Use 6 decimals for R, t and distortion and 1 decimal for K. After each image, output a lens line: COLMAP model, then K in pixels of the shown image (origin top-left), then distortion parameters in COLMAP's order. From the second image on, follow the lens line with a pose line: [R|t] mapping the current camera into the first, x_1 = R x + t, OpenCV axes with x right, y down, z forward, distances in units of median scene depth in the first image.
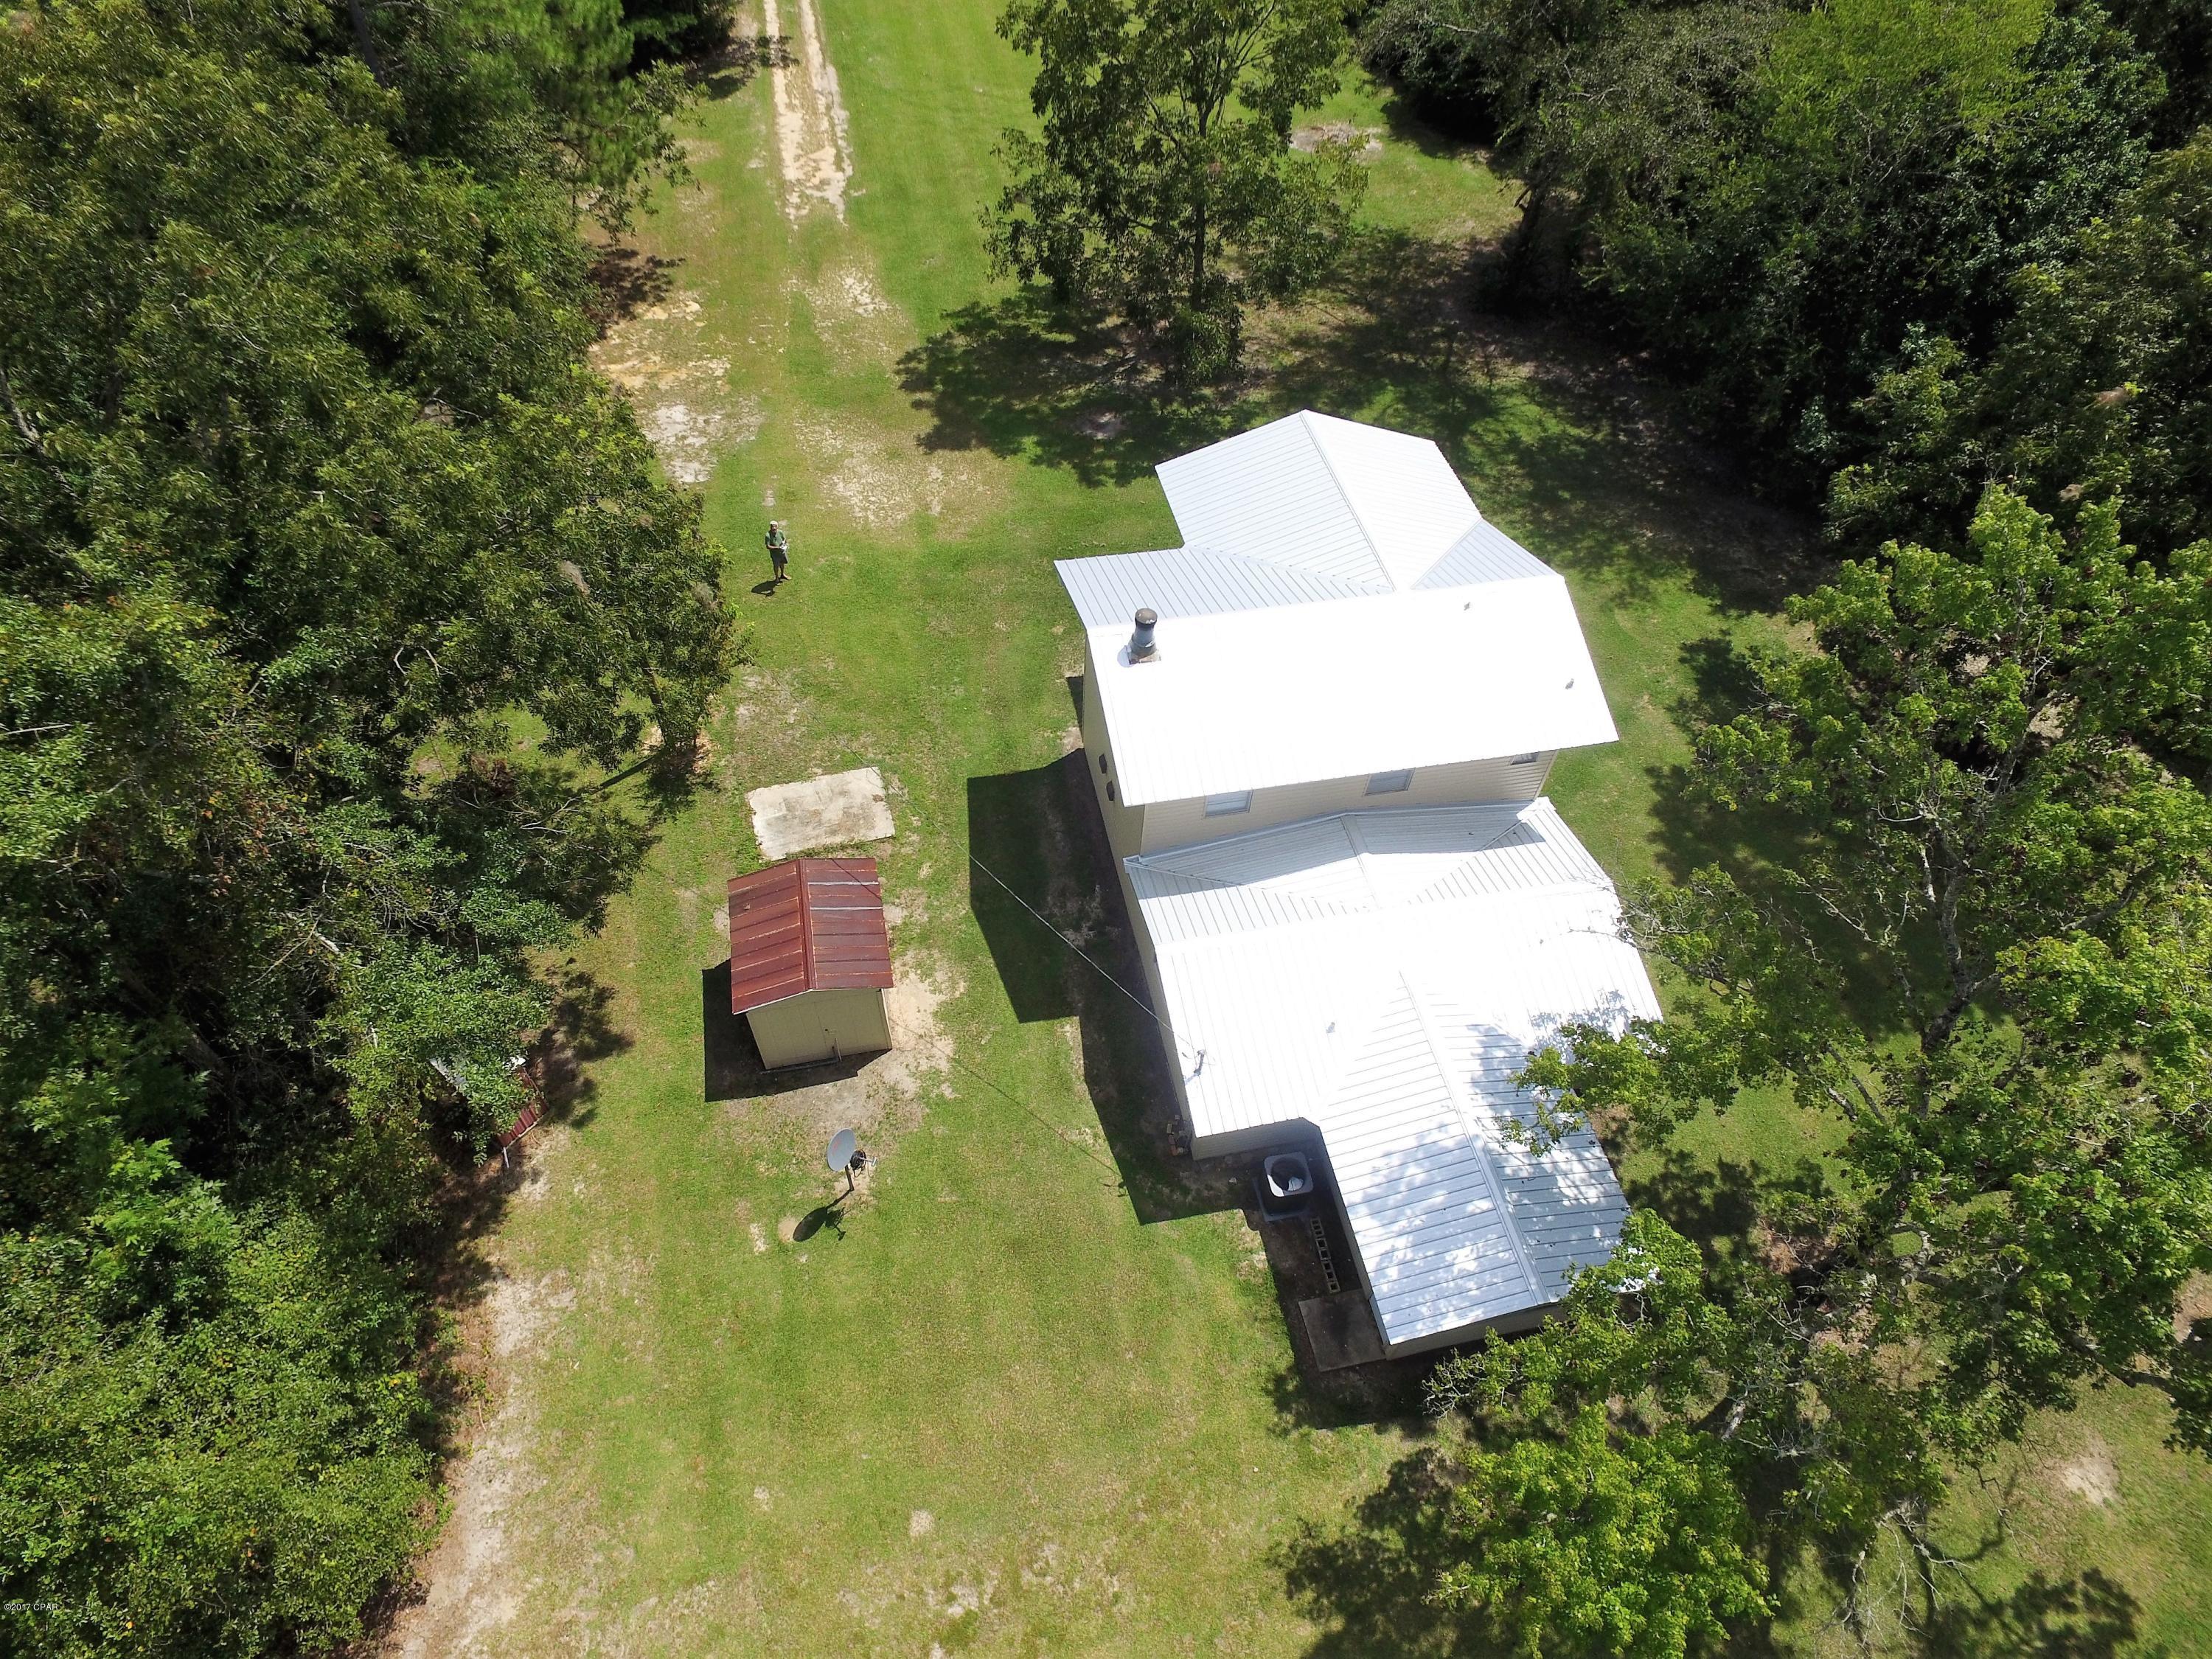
lens RADIAL K [[1286.6, 0, 1082.9], [0, 1286.6, 831.8], [0, 0, 1]] dist [-0.007105, 0.014002]
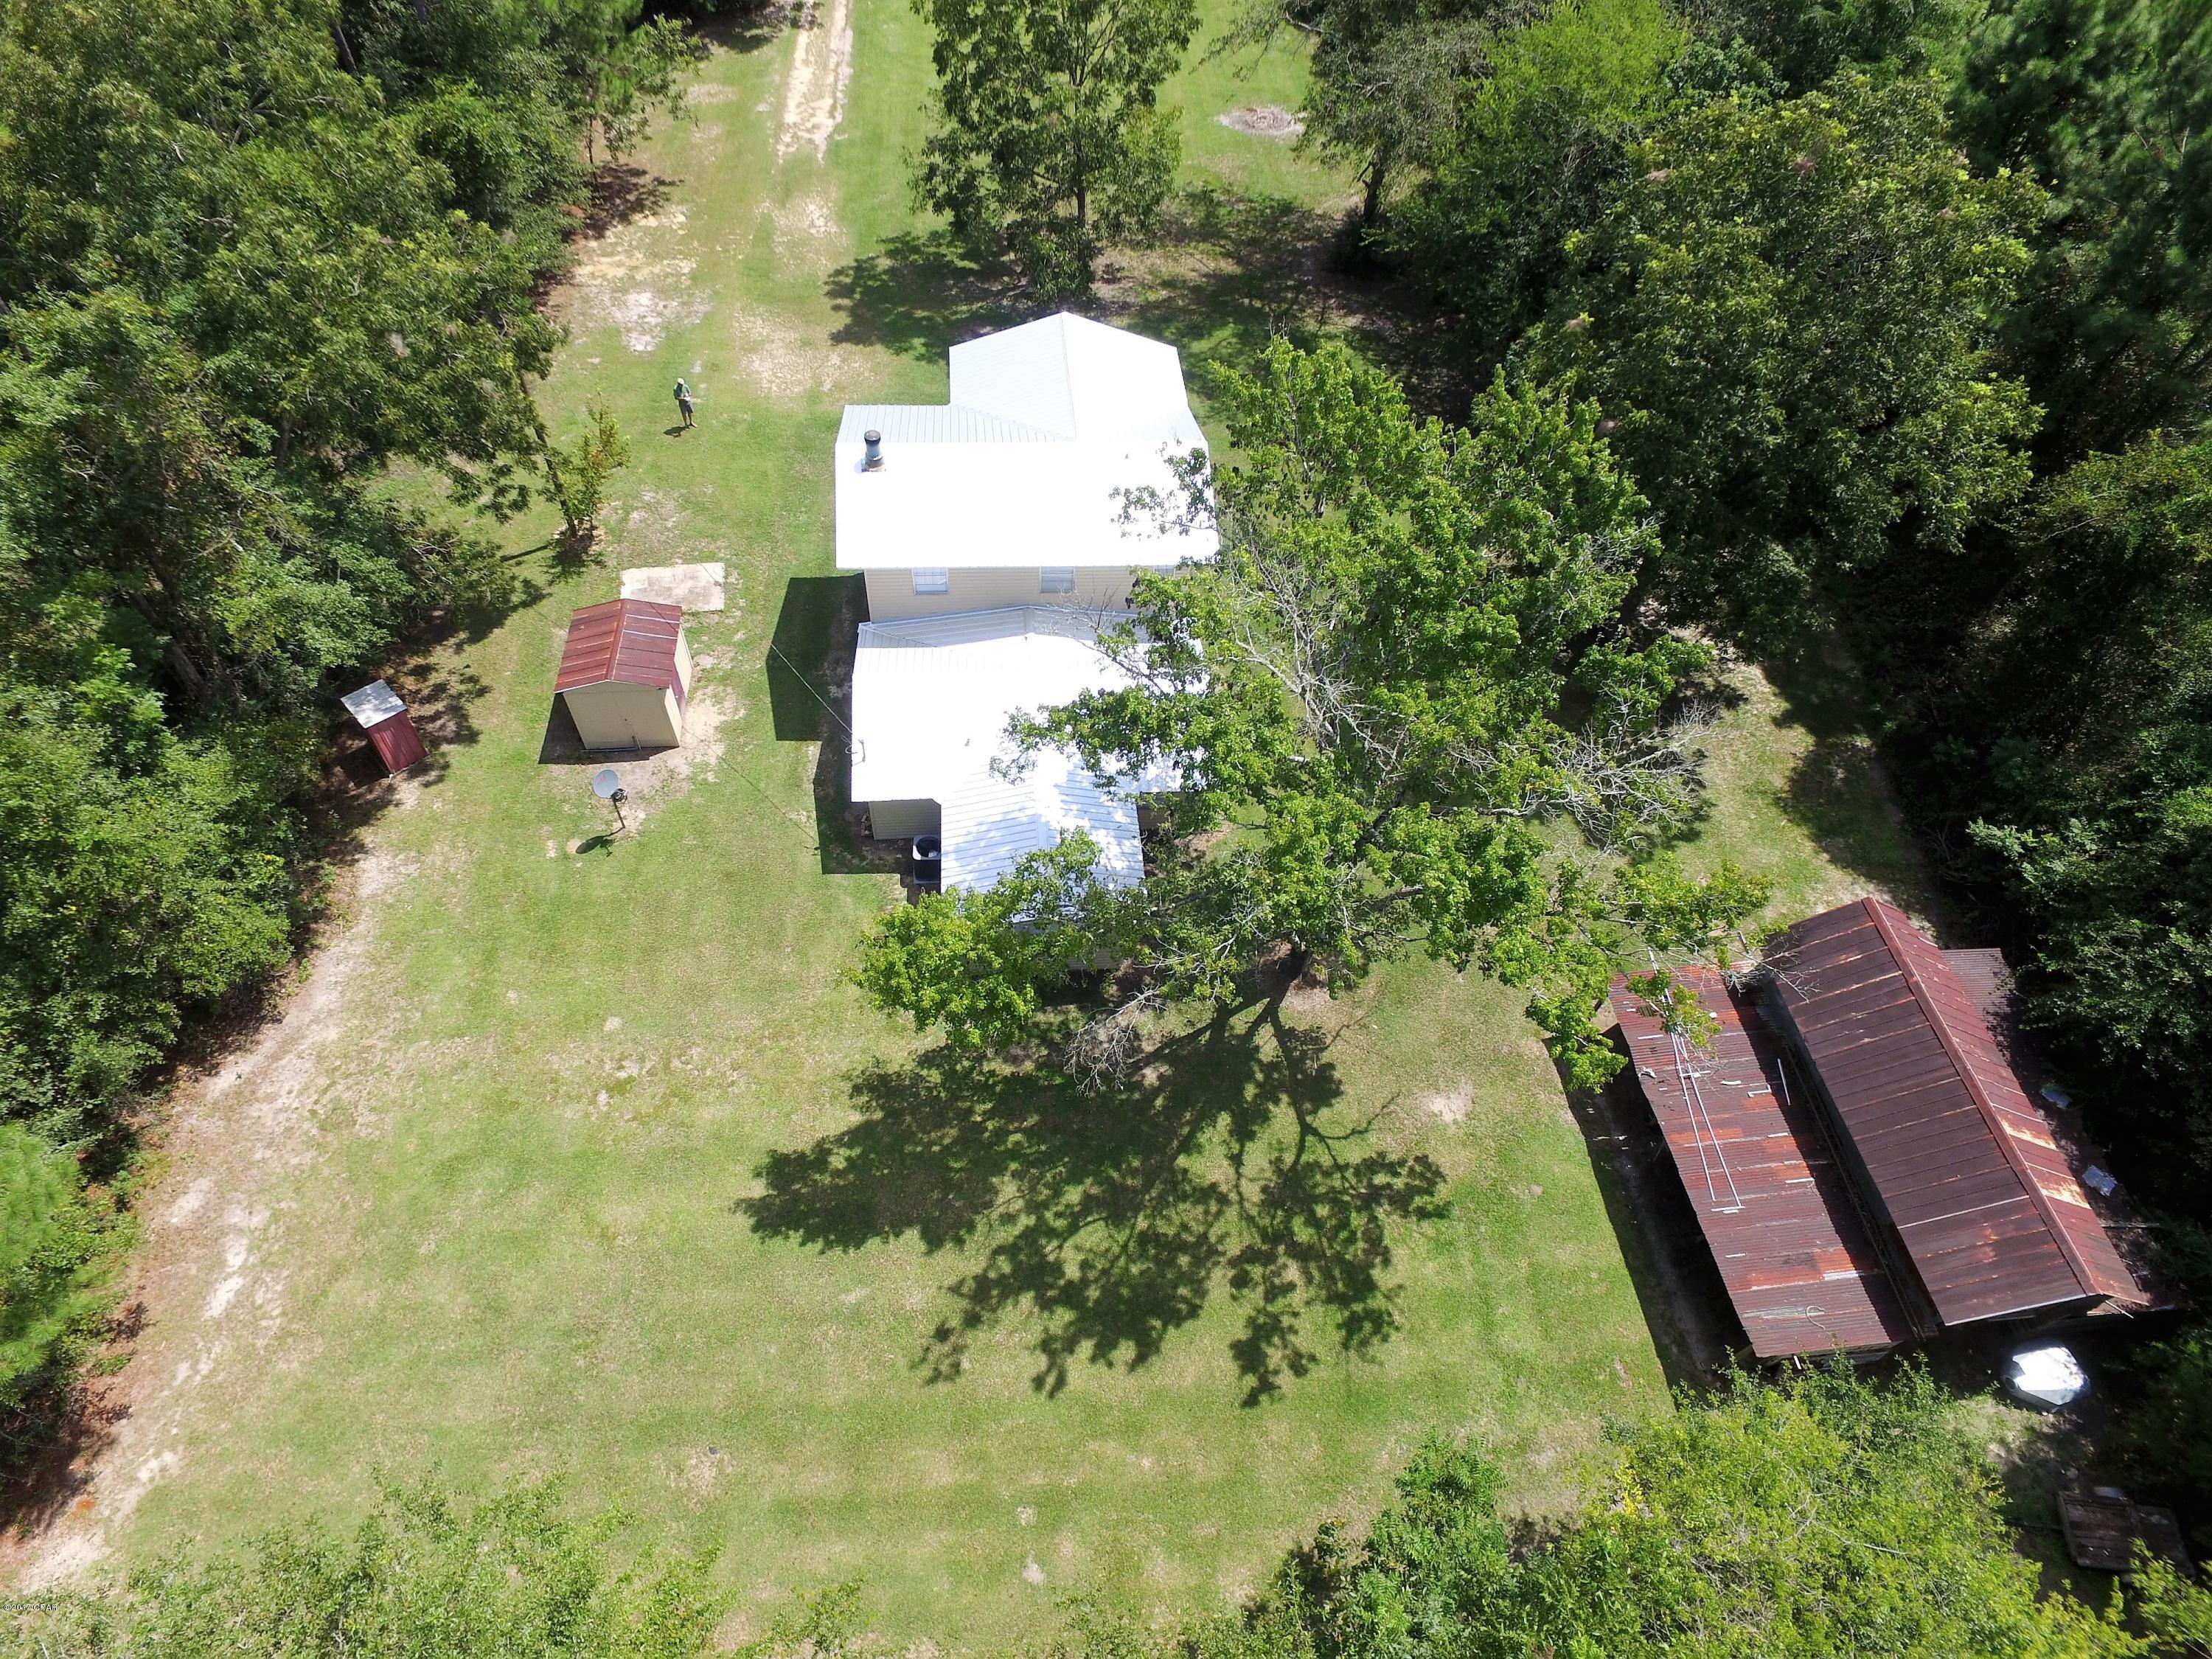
lens RADIAL K [[1286.6, 0, 1087.7], [0, 1286.6, 833.1], [0, 0, 1]] dist [-0.007105, 0.014002]
pose [[0.991824, 0.104749, -0.072883, 0.391924], [-0.104046, 0.994482, 0.013376, 0.197270], [0.073882, -0.005683, 0.997251, -0.330353]]
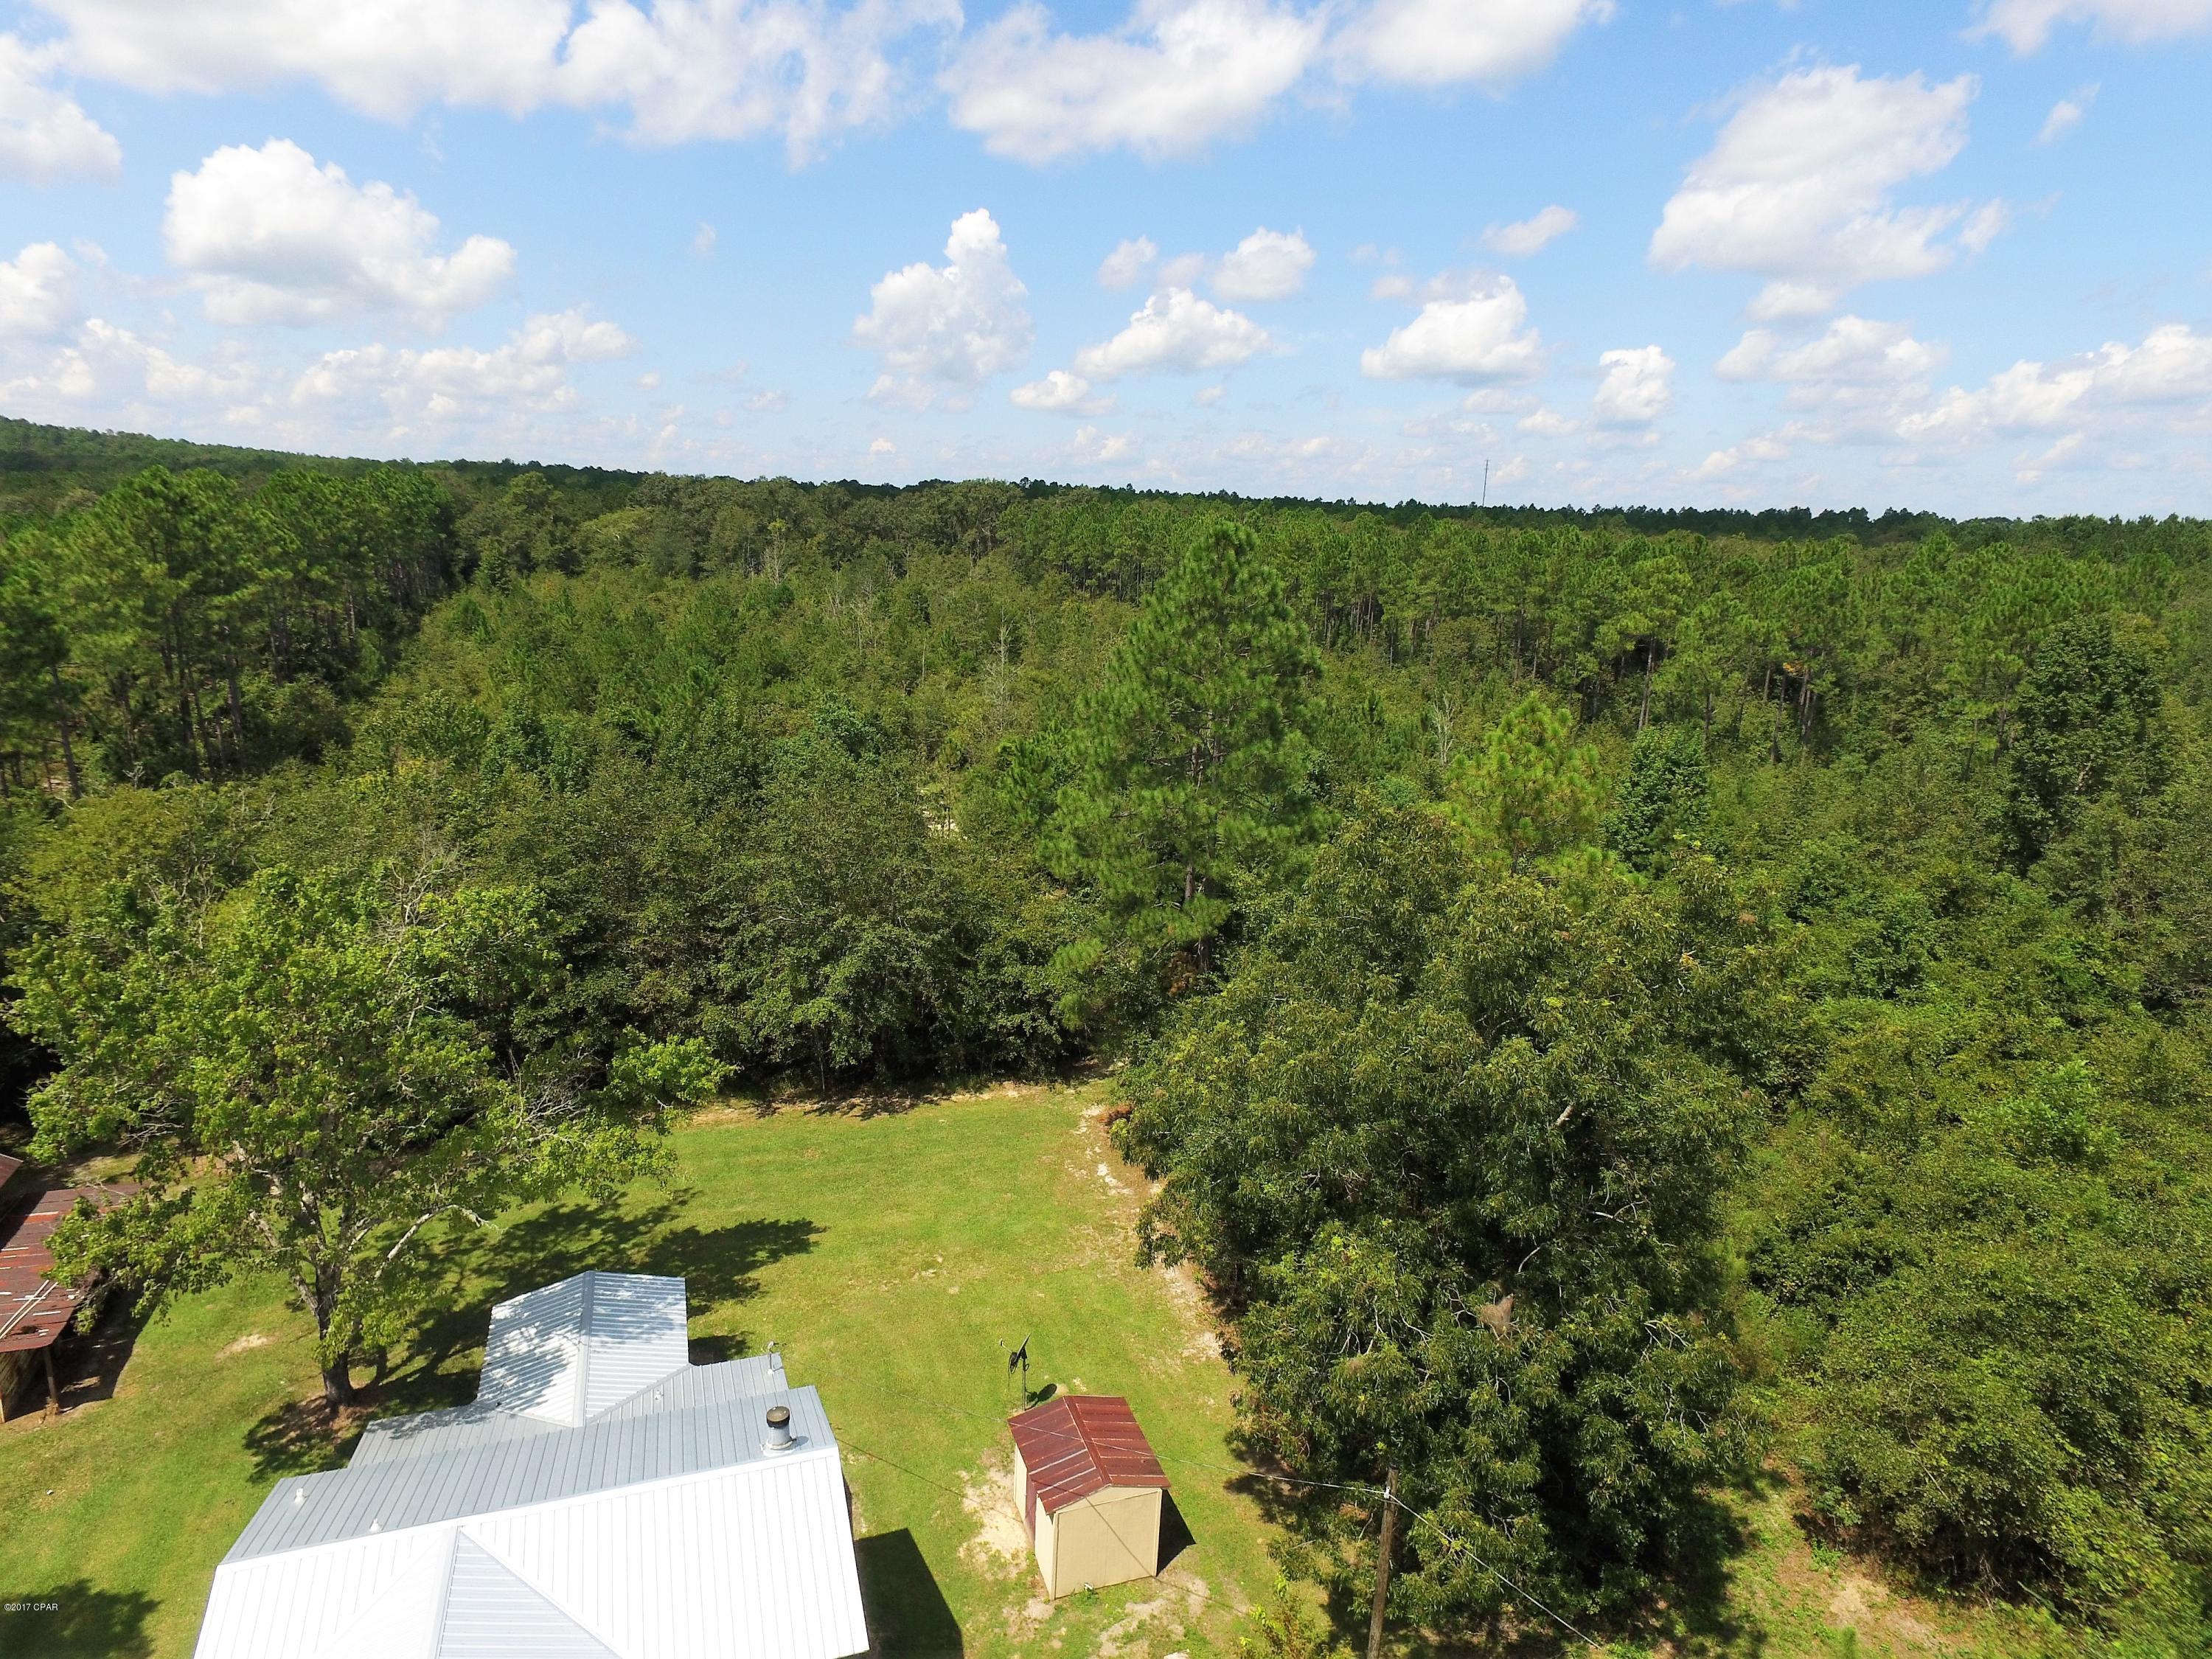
lens RADIAL K [[1286.6, 0, 1088.1], [0, 1286.6, 838.2], [0, 0, 1]] dist [-0.007105, 0.014002]
pose [[-0.989972, -0.032409, -0.137494, -0.032498], [-0.138857, 0.402106, 0.905003, -1.174360], [0.025957, 0.915019, -0.402574, 0.923834]]
